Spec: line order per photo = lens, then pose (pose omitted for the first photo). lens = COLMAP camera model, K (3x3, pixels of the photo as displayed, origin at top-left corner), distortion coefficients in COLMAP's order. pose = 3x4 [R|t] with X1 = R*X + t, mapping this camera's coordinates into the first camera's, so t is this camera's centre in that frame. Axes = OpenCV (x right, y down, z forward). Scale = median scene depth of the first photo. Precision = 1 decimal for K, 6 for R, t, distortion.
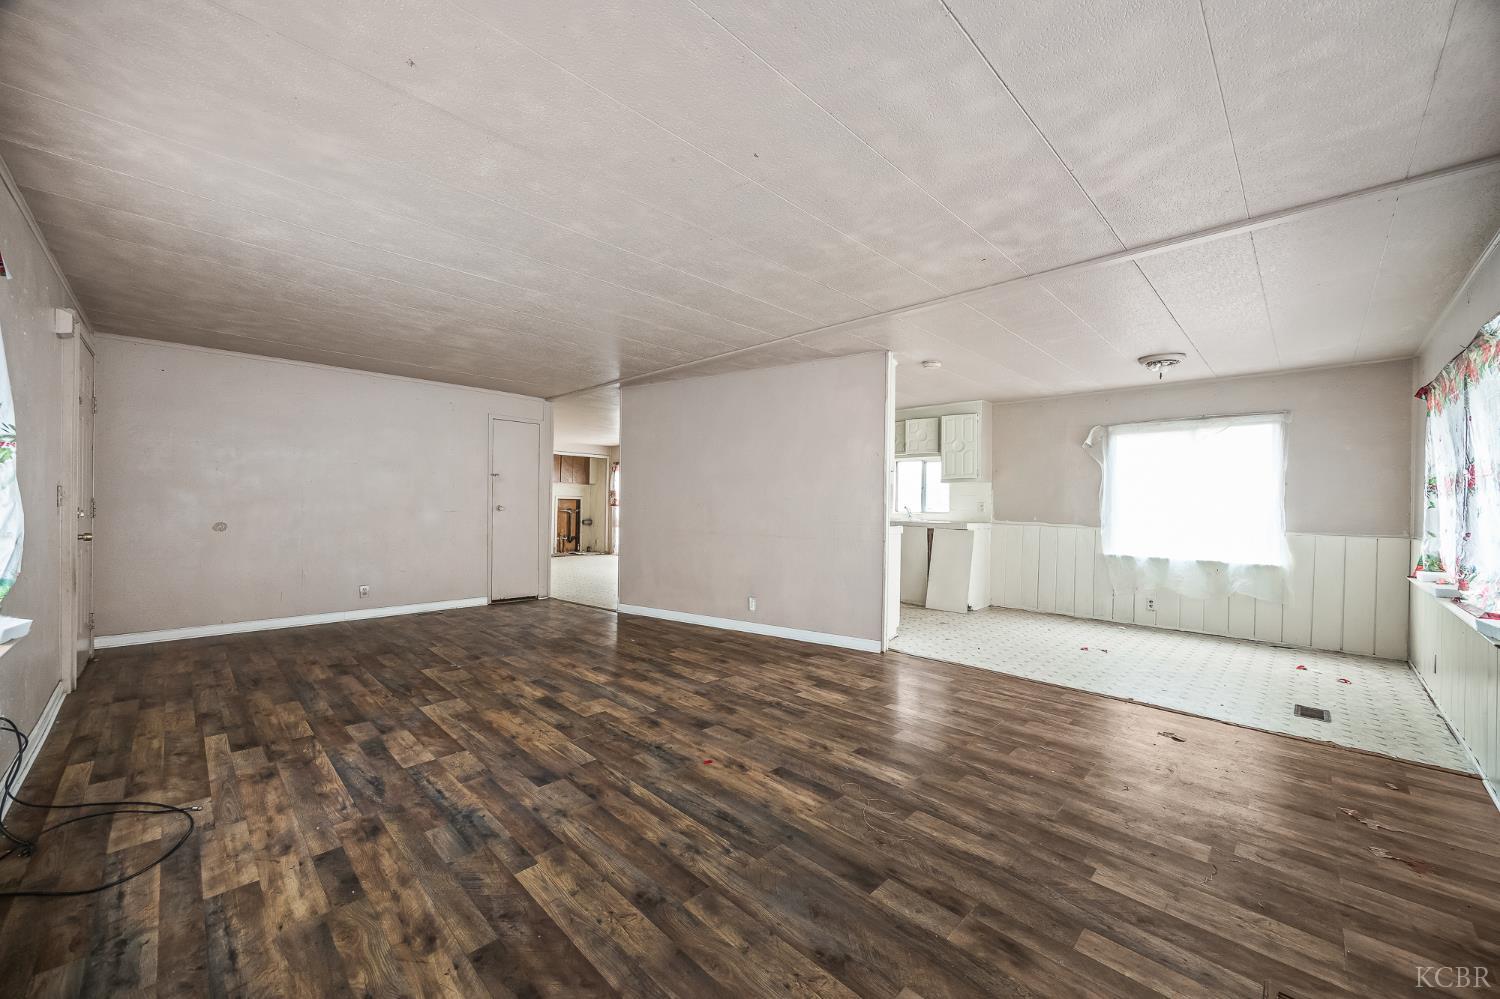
lens RADIAL K [[566.7, 0, 758.2], [0, 566.7, 507.6], [0, 0, 1]] dist [-0.000409, -0.000093]
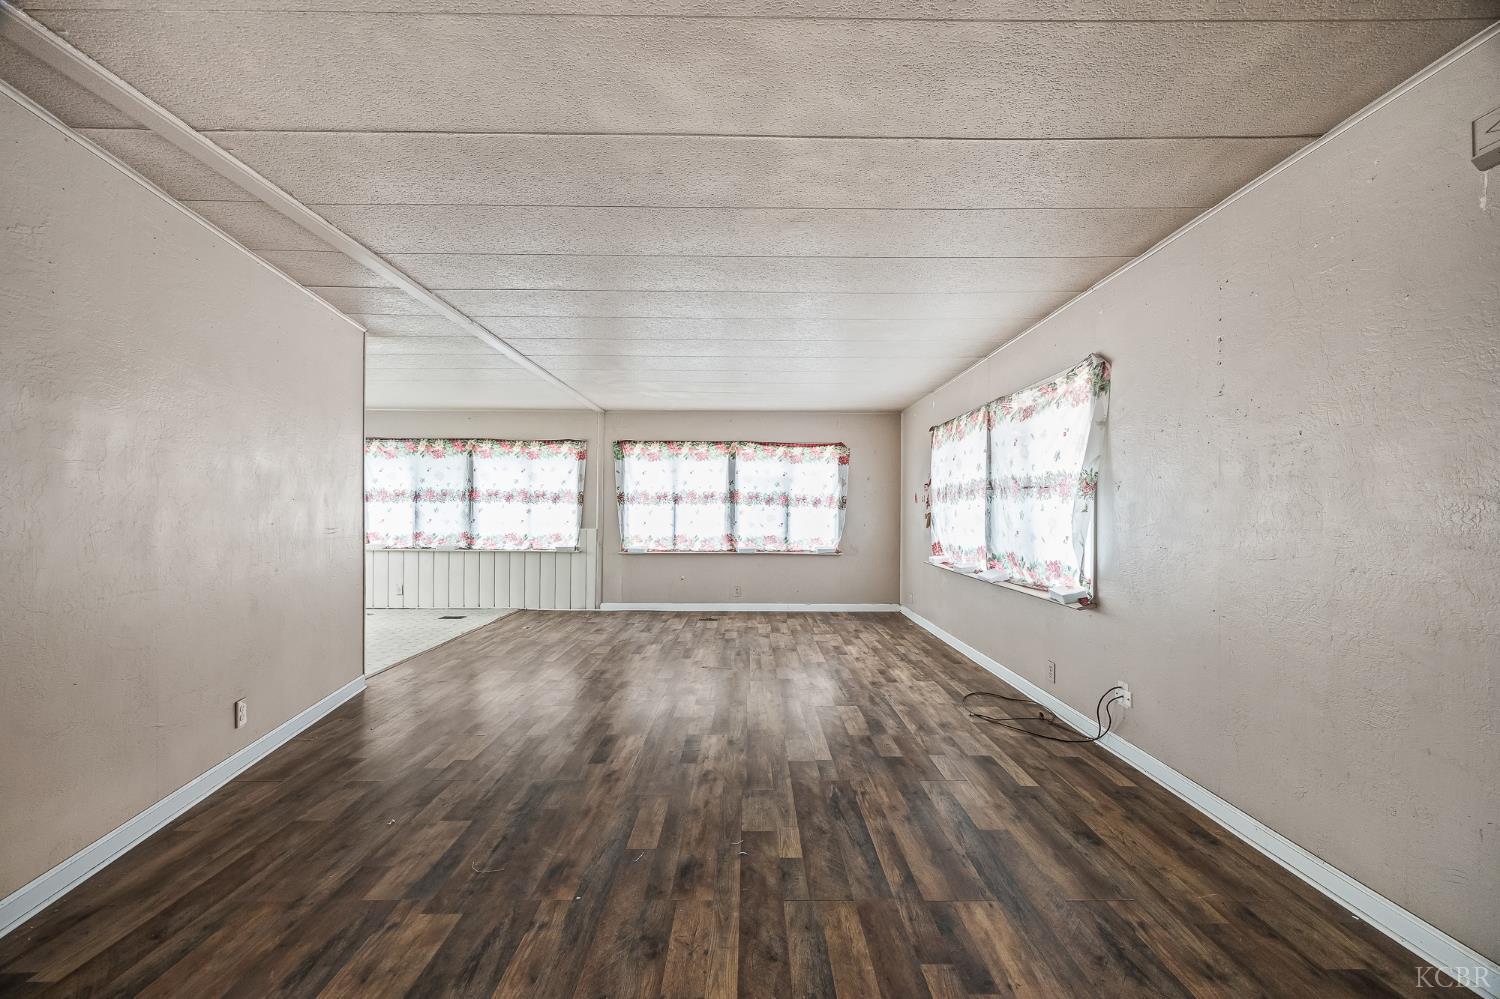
lens RADIAL K [[566.7, 0, 745.6], [0, 566.7, 503.7], [0, 0, 1]] dist [-0.000409, -0.000093]
pose [[-0.691029, -0.007137, 0.722792, -0.729784], [-0.004718, 0.999974, 0.005364, -0.022578], [-0.722812, 0.000297, -0.691045, 1.094667]]
